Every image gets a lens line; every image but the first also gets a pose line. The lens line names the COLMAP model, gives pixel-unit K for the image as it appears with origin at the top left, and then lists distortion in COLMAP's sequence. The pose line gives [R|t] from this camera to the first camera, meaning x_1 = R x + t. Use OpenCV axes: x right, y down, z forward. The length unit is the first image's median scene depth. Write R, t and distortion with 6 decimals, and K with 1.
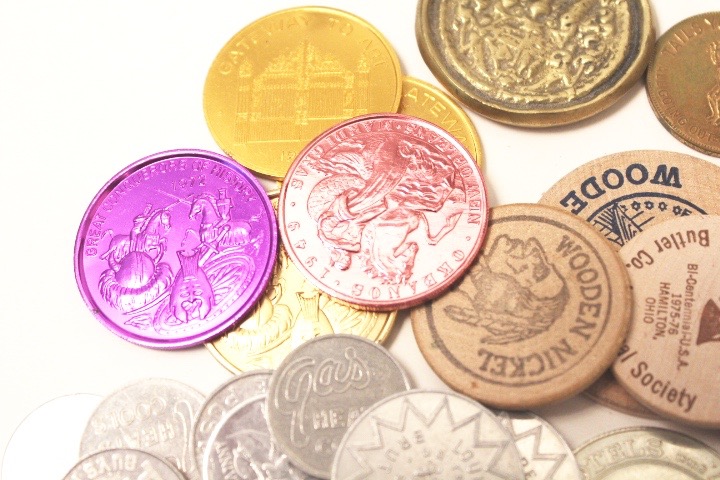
lens RADIAL K [[1183.7, 0, 360.0], [0, 1183.7, 240.0], [0, 0, 1]] dist [-0.025812, 0.057389]
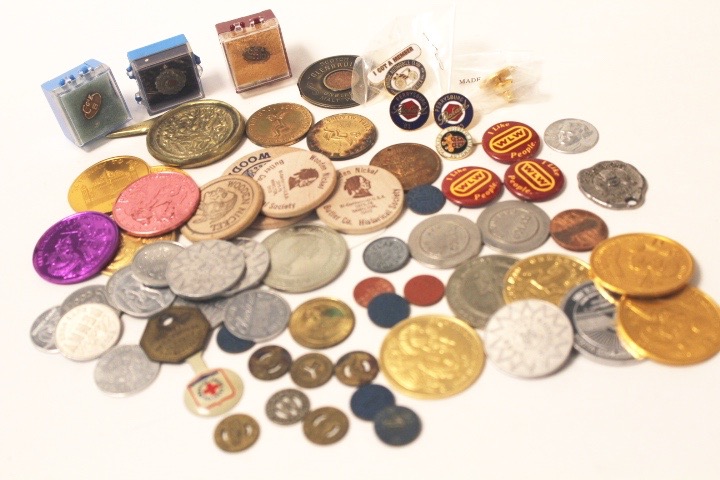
lens RADIAL K [[1020.8, 0, 360.0], [0, 1020.8, 240.0], [0, 0, 1]] dist [-0.026607, -0.034966]
pose [[0.911432, -0.340774, 0.230577, -0.109752], [0.405236, 0.840508, -0.359625, 0.974311], [-0.071251, 0.421212, 0.904159, -0.885647]]
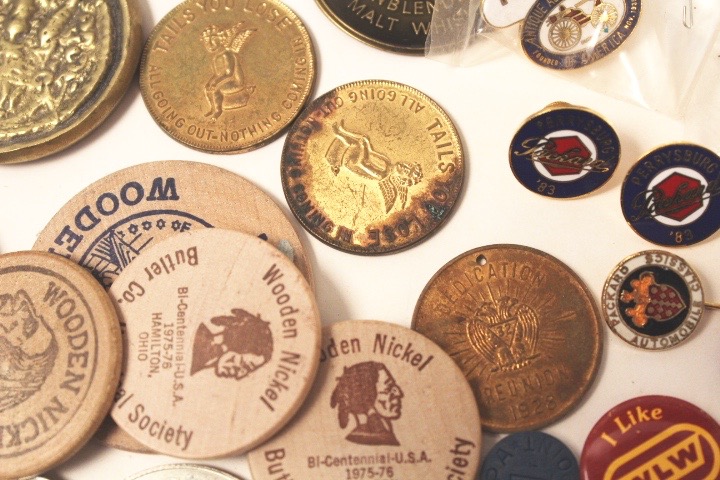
lens RADIAL K [[1183.7, 0, 360.0], [0, 1183.7, 240.0], [0, 0, 1]] dist [-0.025812, 0.057389]
pose [[0.978586, -0.204161, 0.026220, 0.398810], [0.200289, 0.973826, 0.107457, -0.088933], [-0.047472, -0.099904, 0.993864, 0.054488]]
